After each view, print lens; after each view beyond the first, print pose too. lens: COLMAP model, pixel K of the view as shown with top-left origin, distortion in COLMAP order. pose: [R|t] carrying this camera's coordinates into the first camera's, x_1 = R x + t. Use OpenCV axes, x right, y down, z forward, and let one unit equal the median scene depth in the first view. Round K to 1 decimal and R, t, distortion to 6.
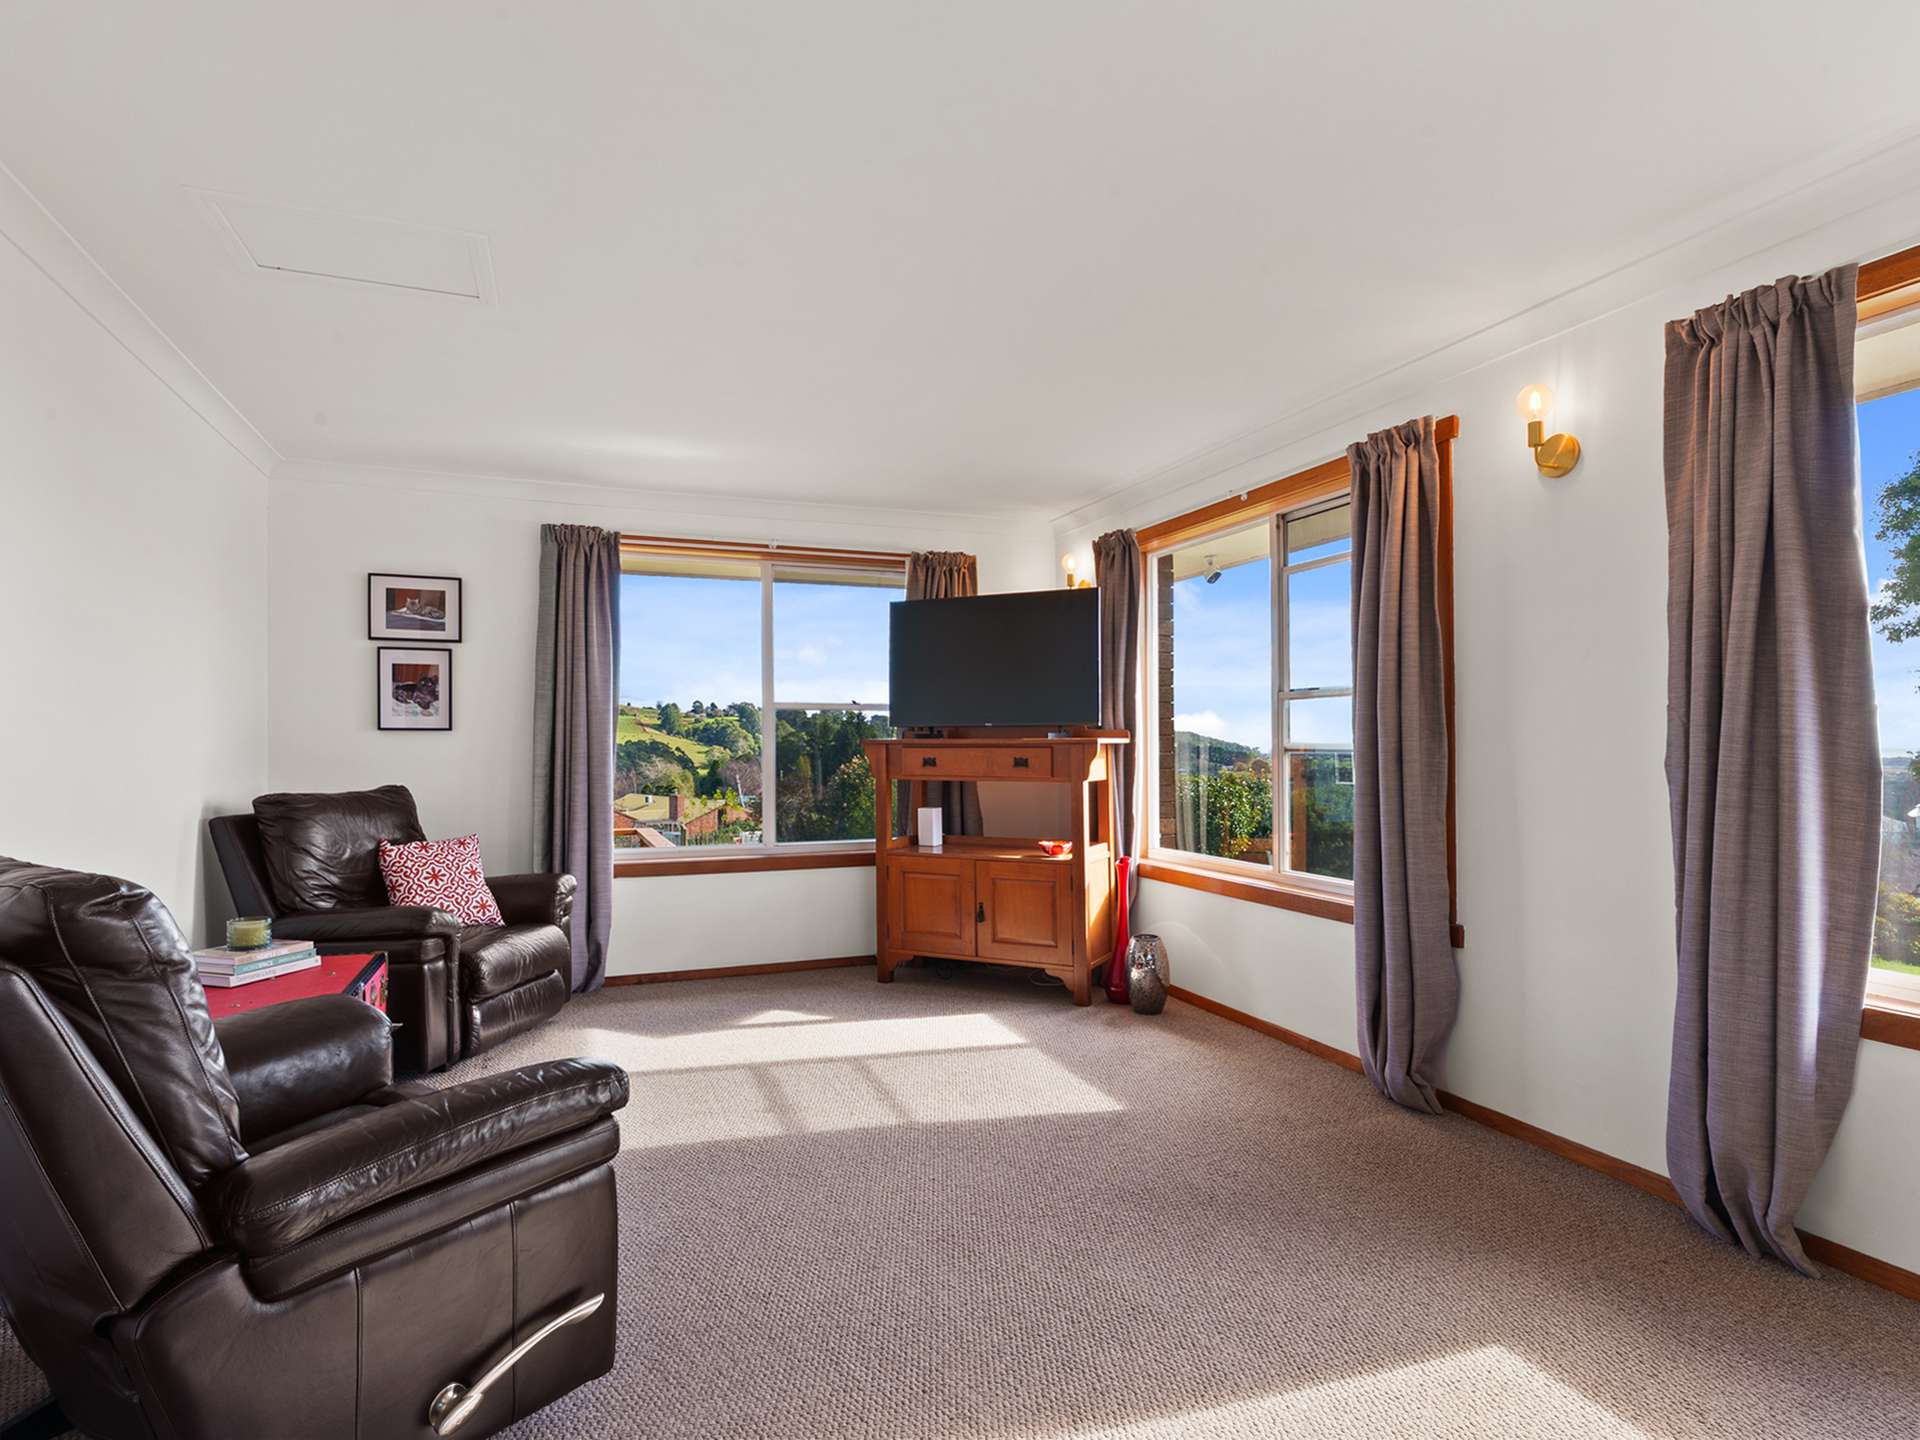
lens RADIAL K [[1032.9, 0, 951.6], [0, 1032.9, 742.4], [0, 0, 1]] dist [0.001071, 0.000352]
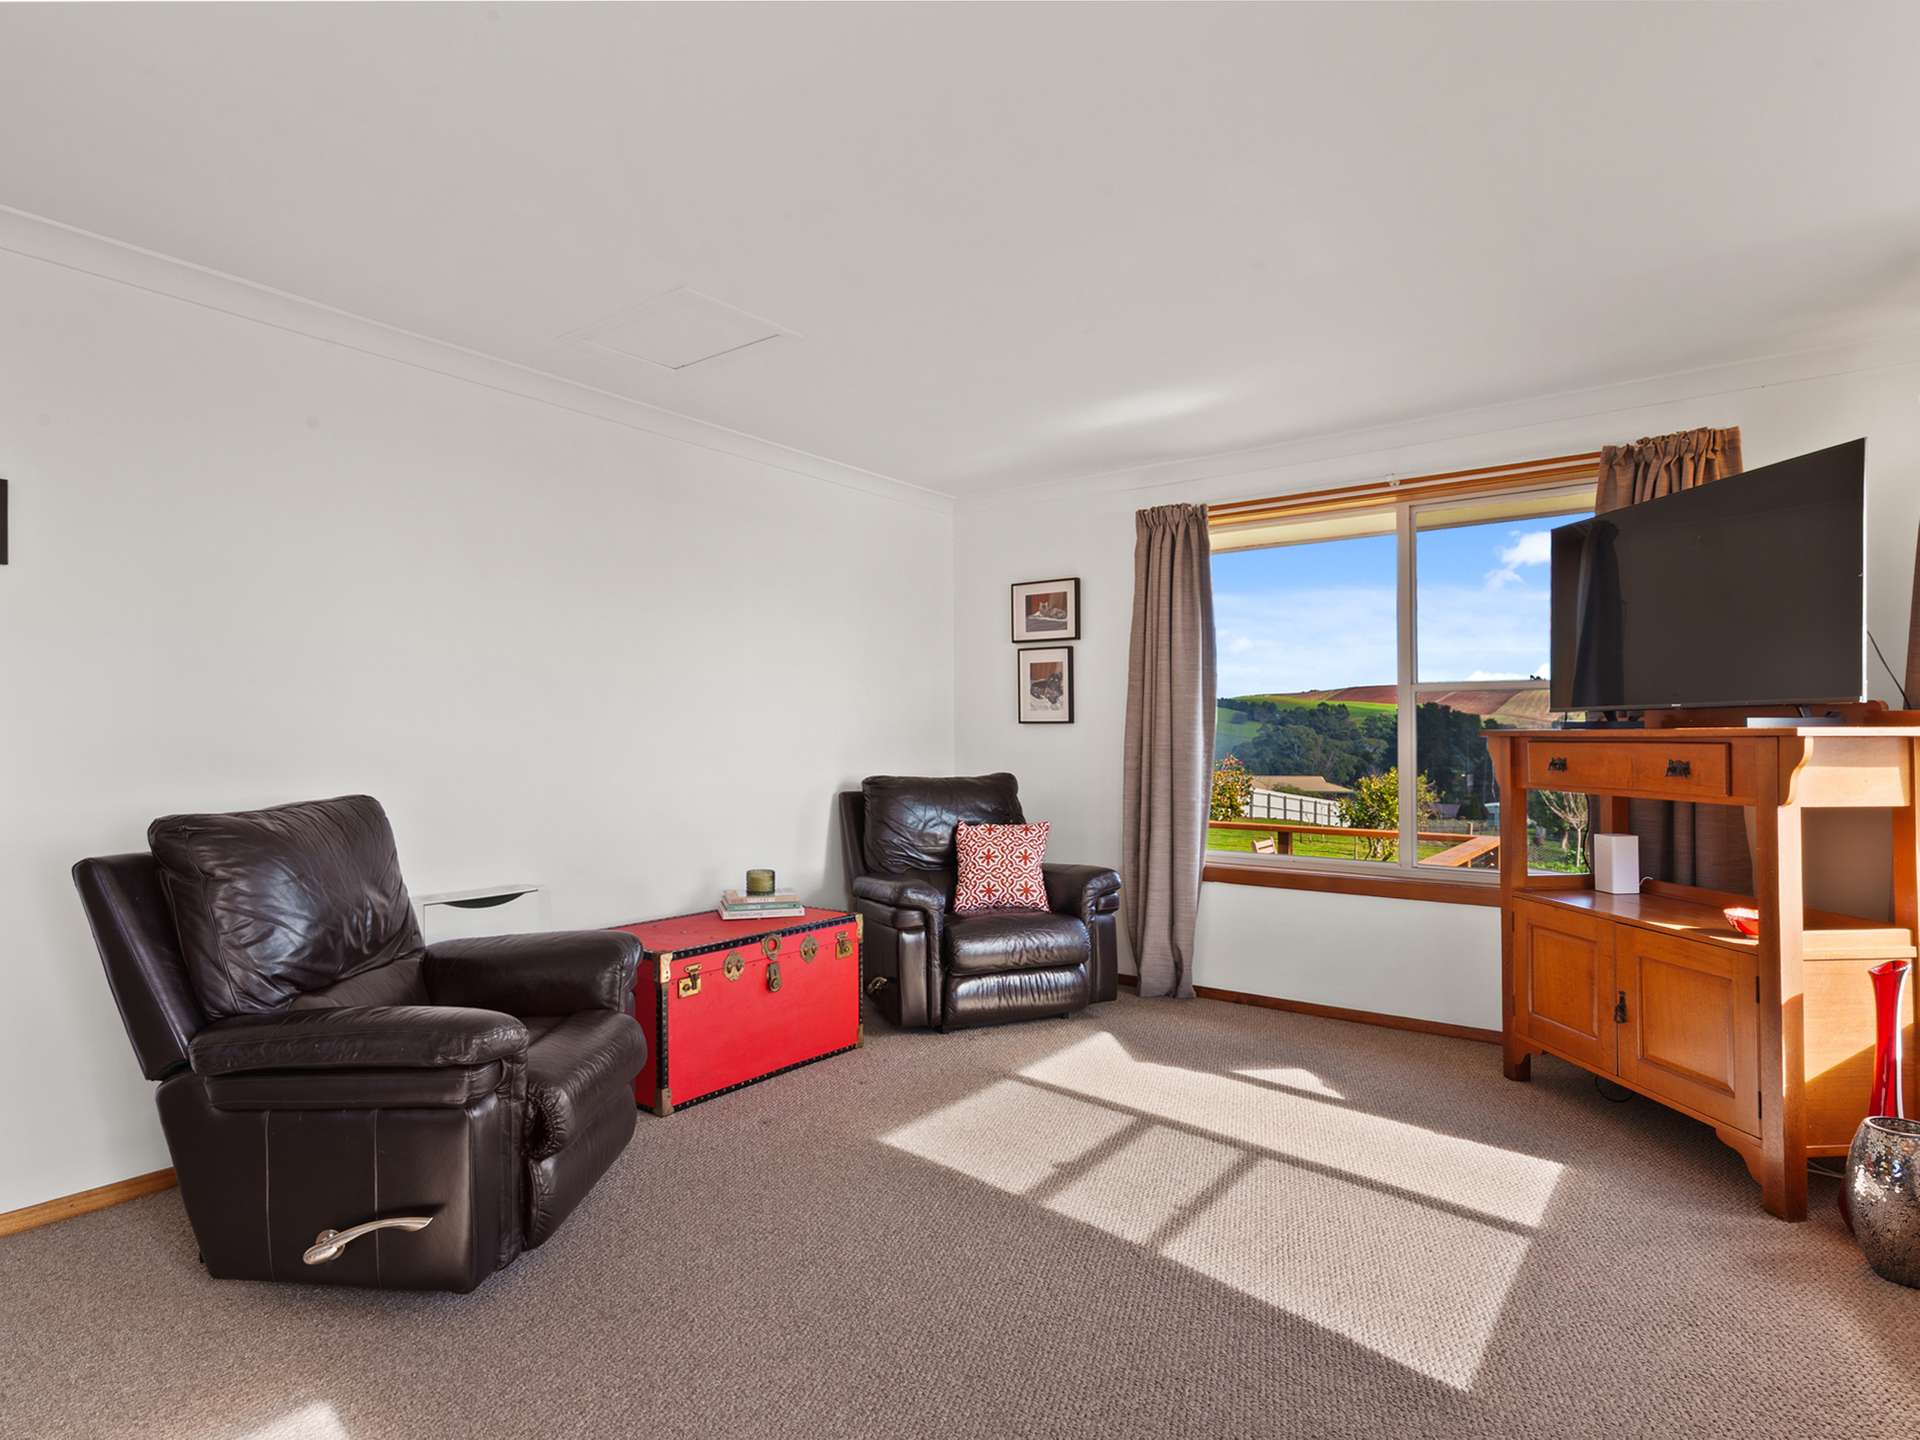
lens RADIAL K [[1032.9, 0, 951.6], [0, 1032.9, 742.4], [0, 0, 1]] dist [0.001071, 0.000352]
pose [[0.528754, 0.006544, -0.848750, 0.350427], [0.000117, 0.999970, 0.007783, 0.000140], [0.848775, -0.004215, 0.528738, 0.336944]]
